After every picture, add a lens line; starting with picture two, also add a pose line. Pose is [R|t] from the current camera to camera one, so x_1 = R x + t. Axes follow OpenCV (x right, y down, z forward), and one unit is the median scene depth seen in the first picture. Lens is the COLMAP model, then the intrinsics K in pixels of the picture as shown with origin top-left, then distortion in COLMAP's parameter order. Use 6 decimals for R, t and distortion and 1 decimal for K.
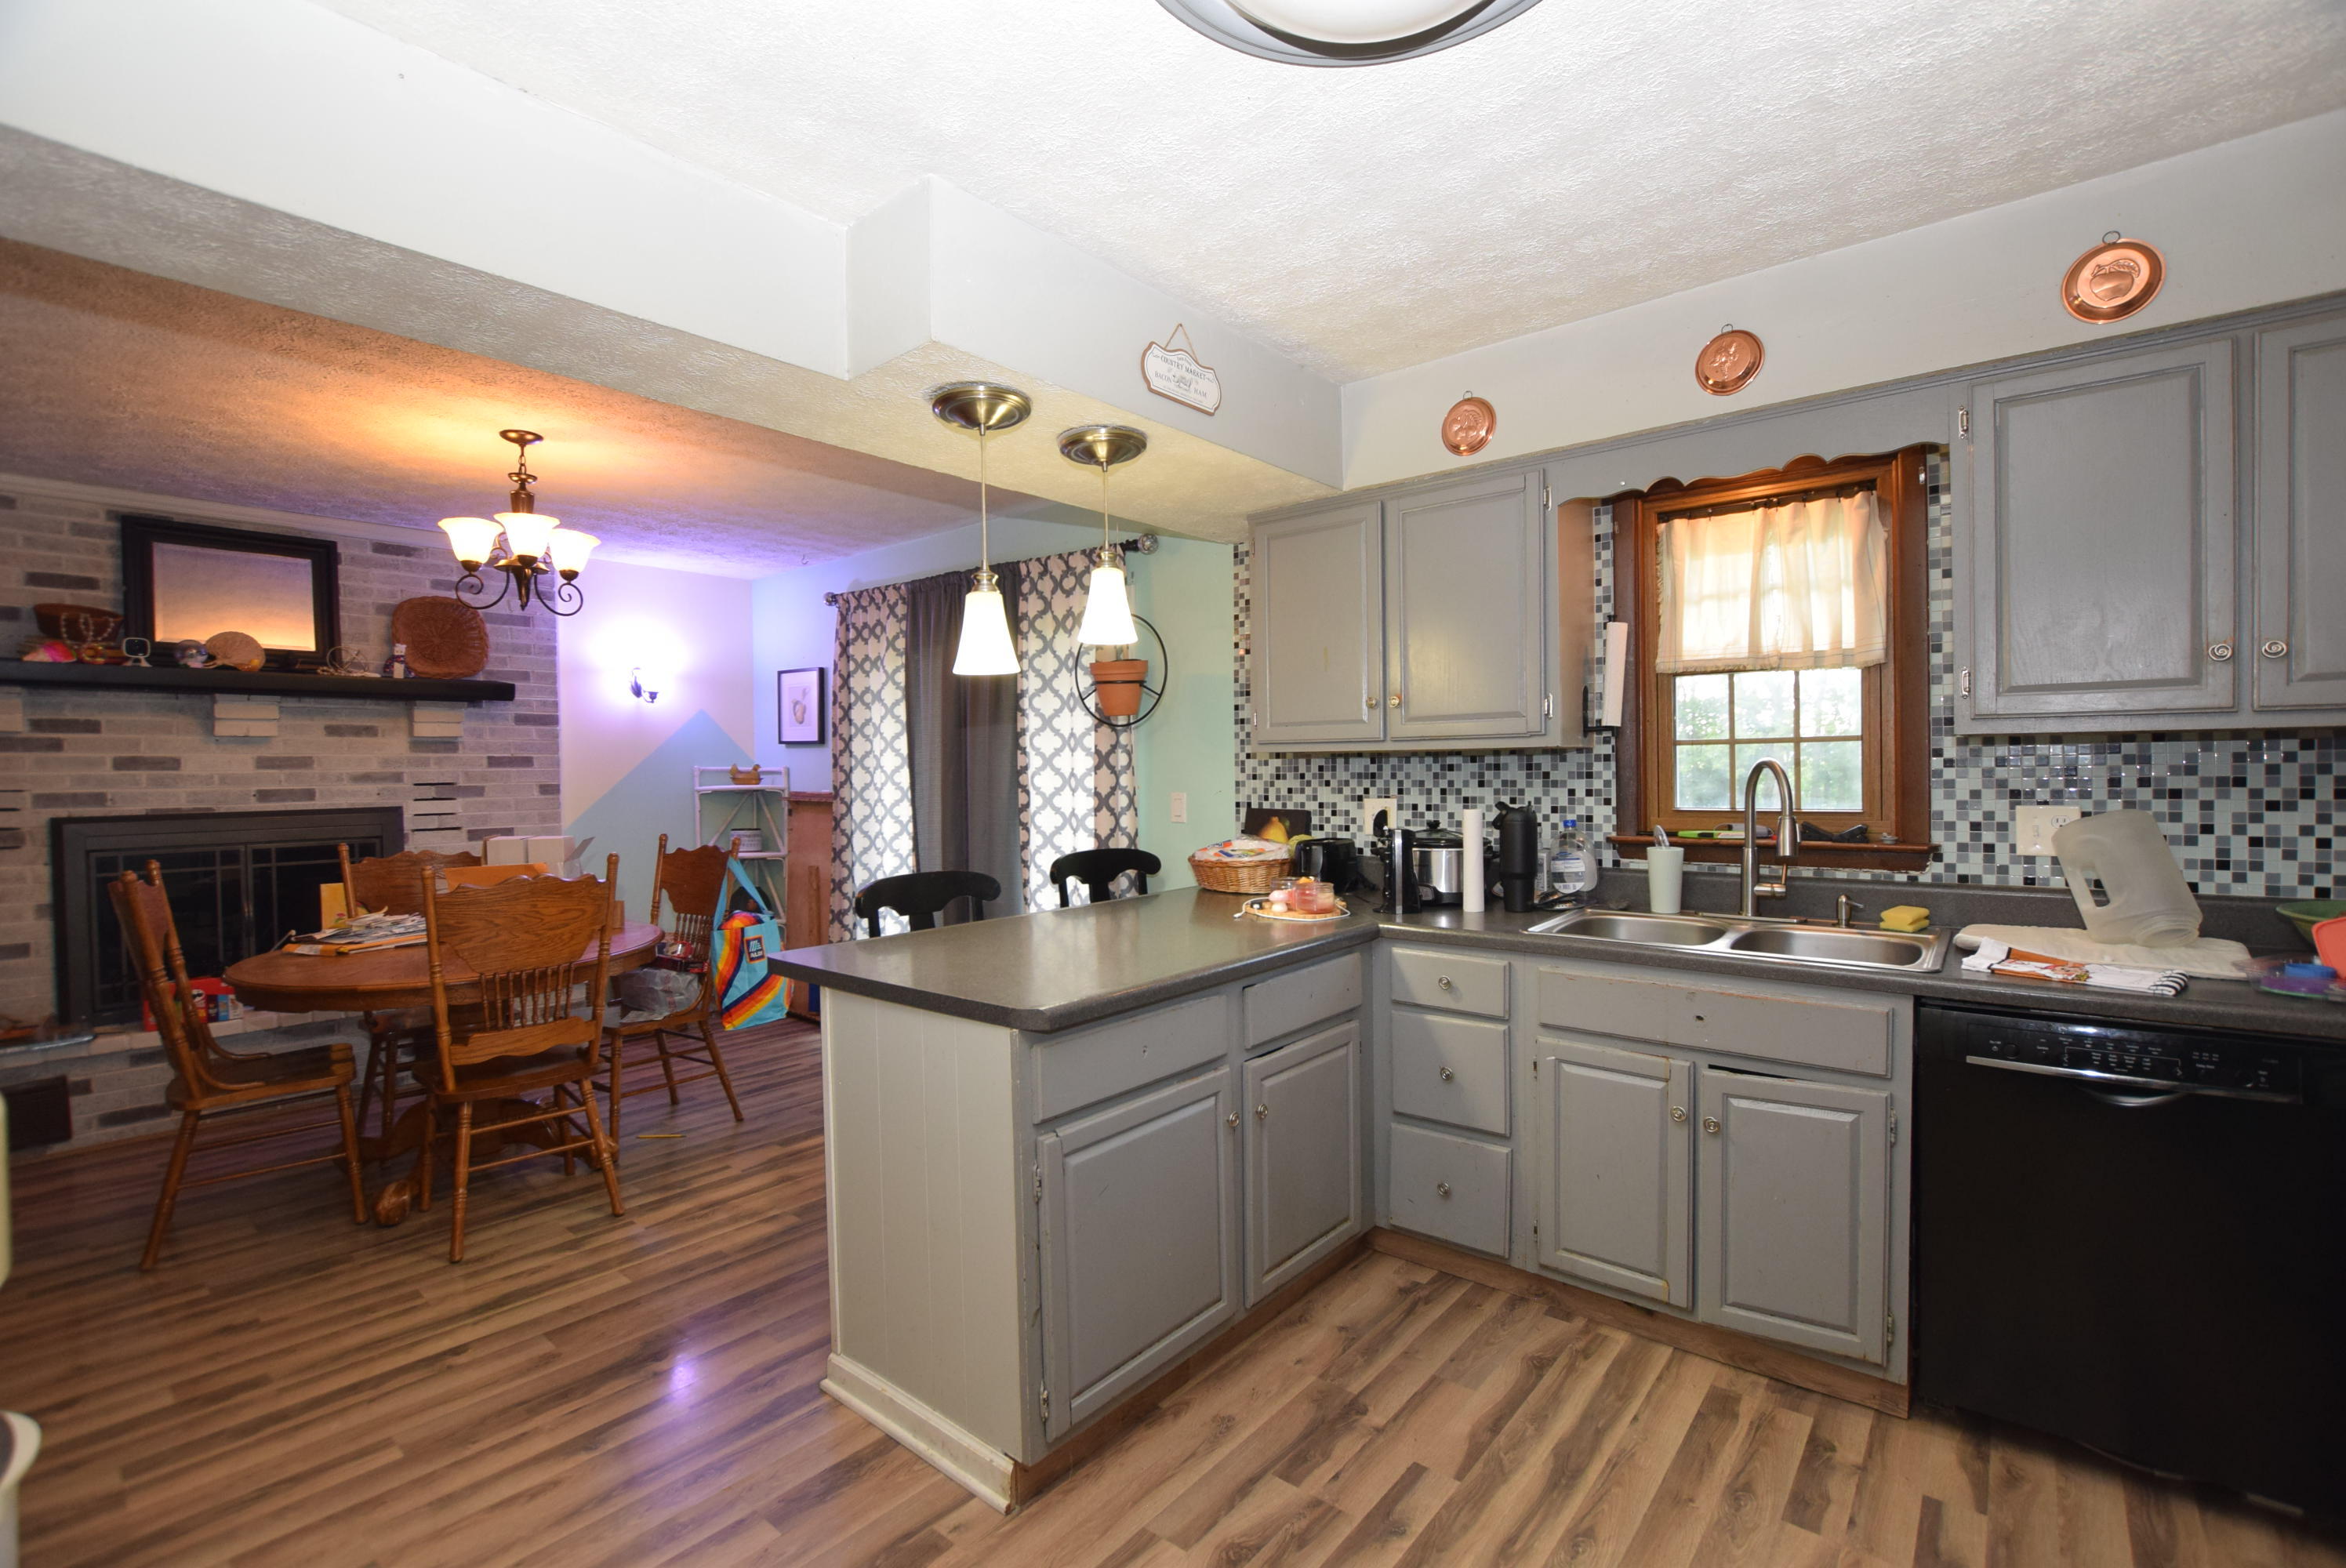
lens RADIAL K [[1033.6, 0, 1171.3], [0, 1033.6, 785.9], [0, 0, 1]] dist [-0.029045, 0.004023]
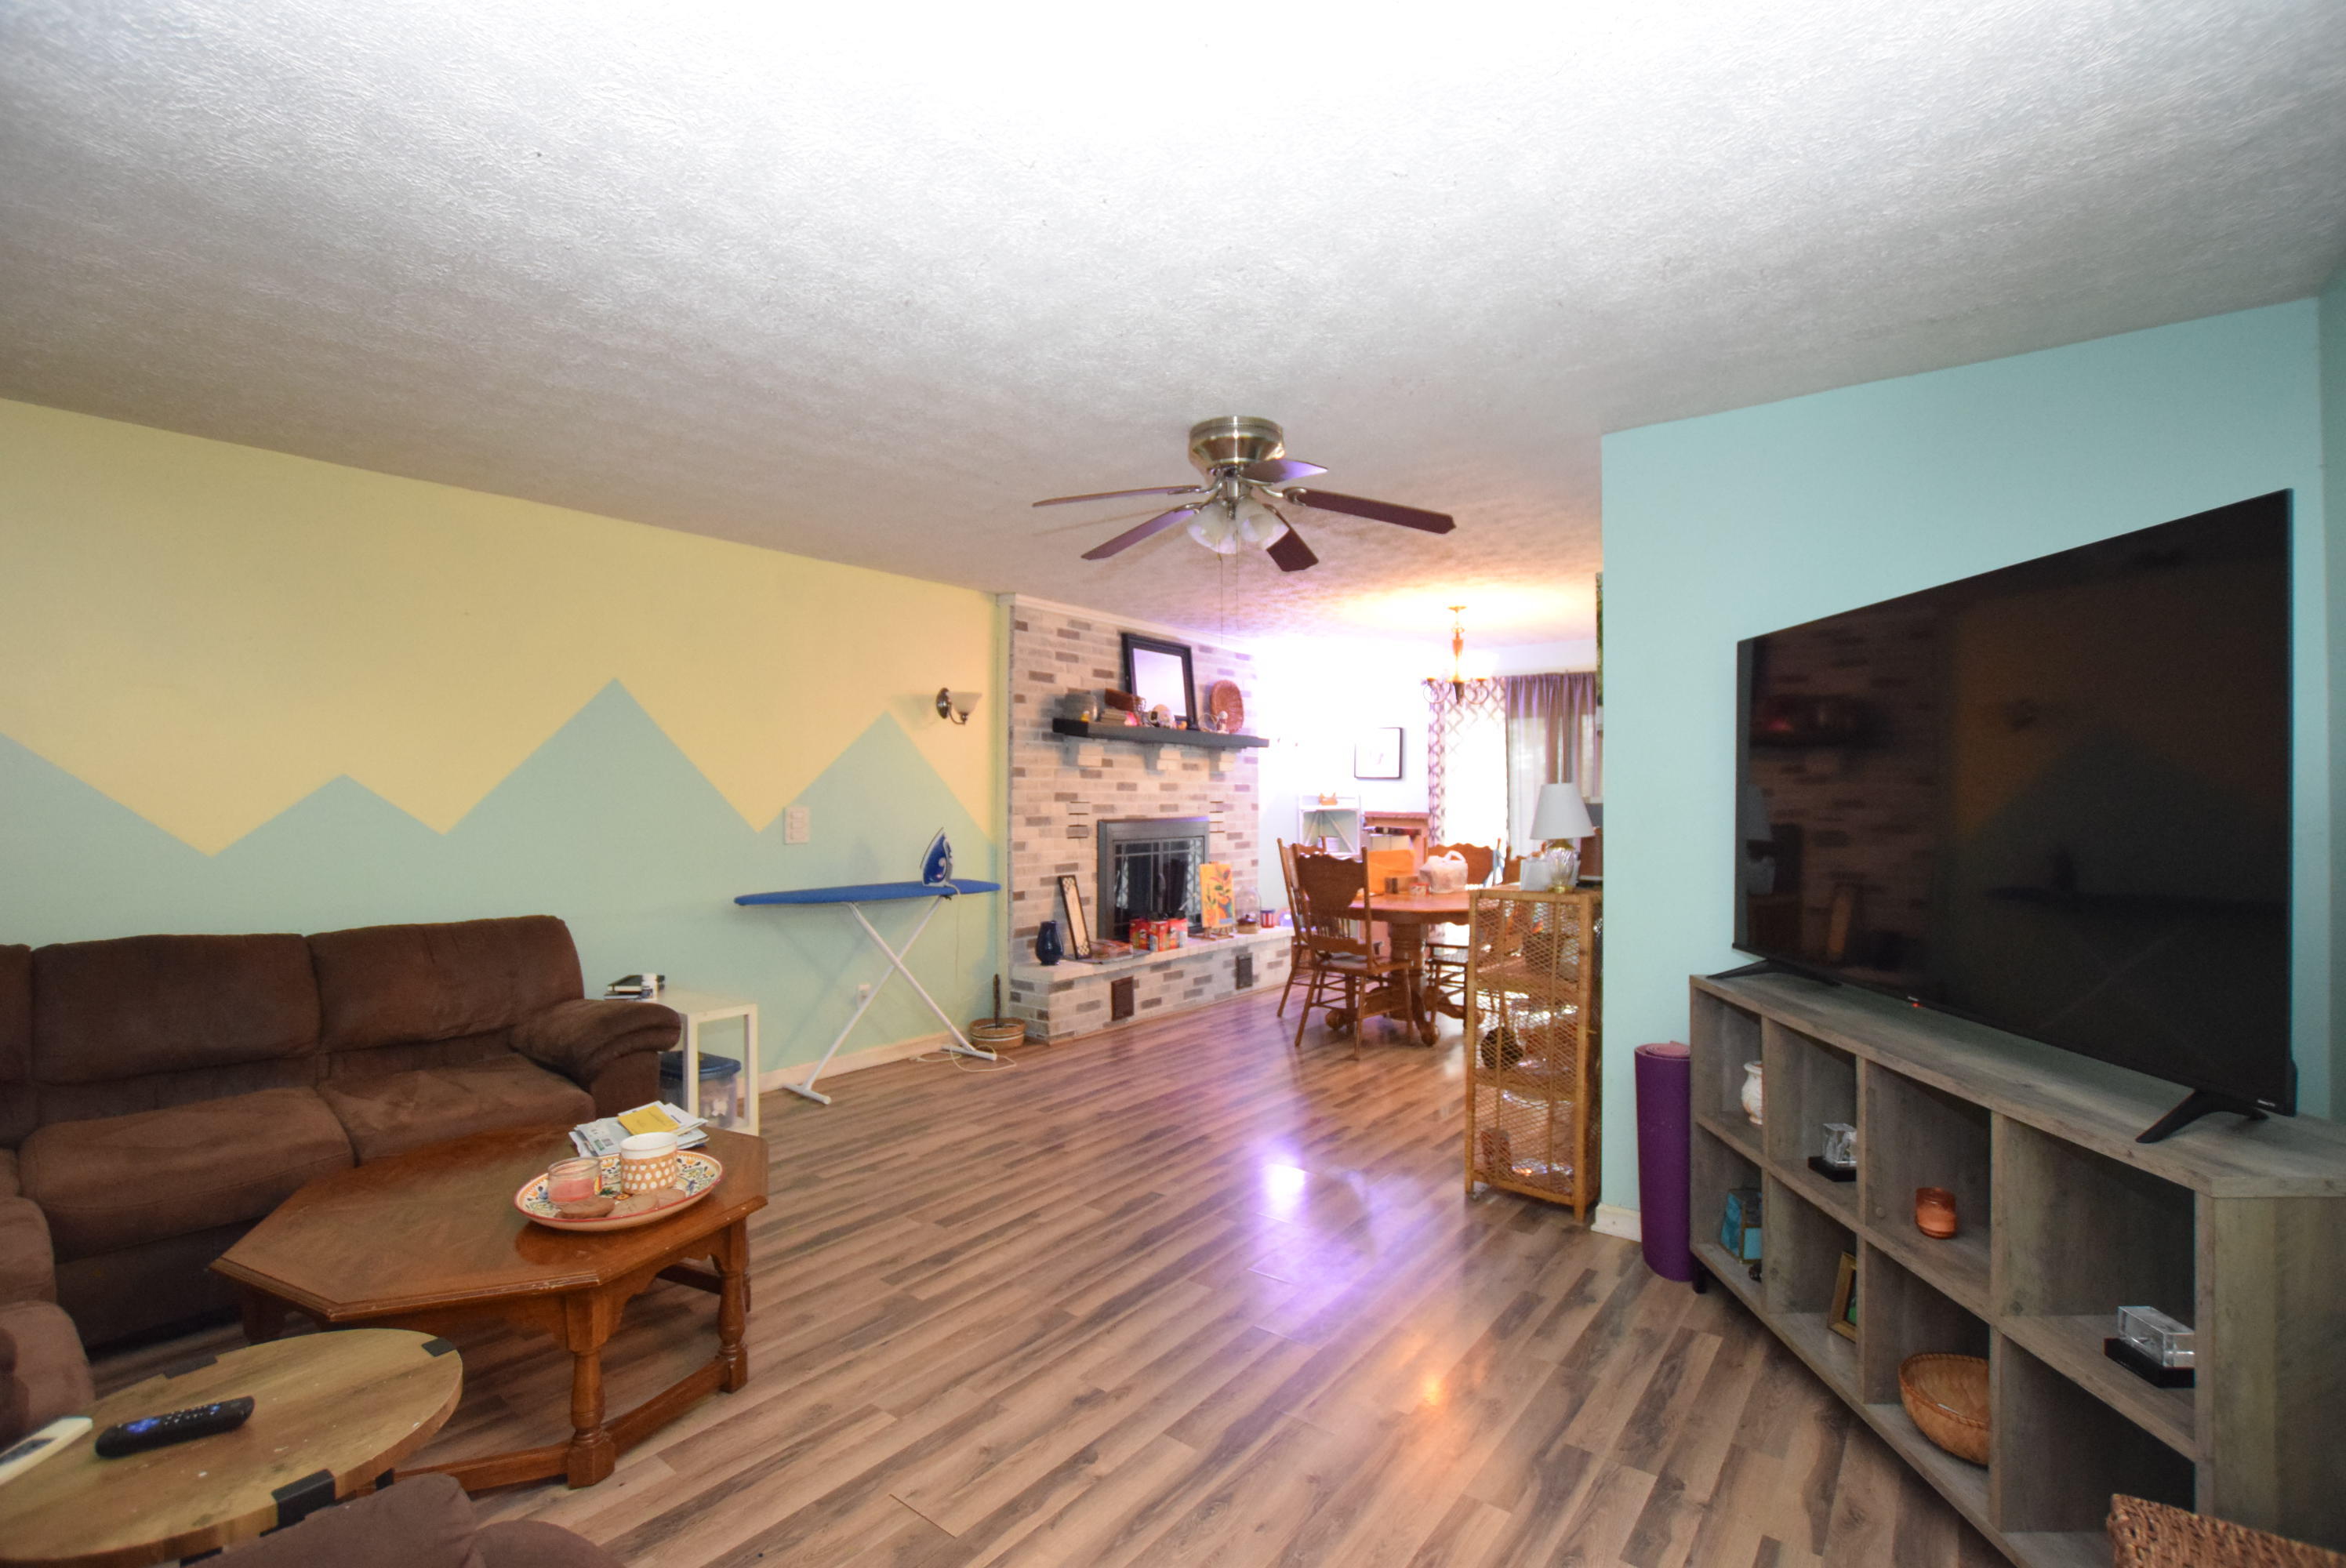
lens RADIAL K [[1033.6, 0, 1175.6], [0, 1033.6, 788.5], [0, 0, 1]] dist [-0.029045, 0.004023]
pose [[0.999279, 0.014332, 0.035148, -0.883467], [-0.013390, 0.999549, -0.026885, 0.021052], [-0.035518, 0.026395, 0.999020, -0.568924]]
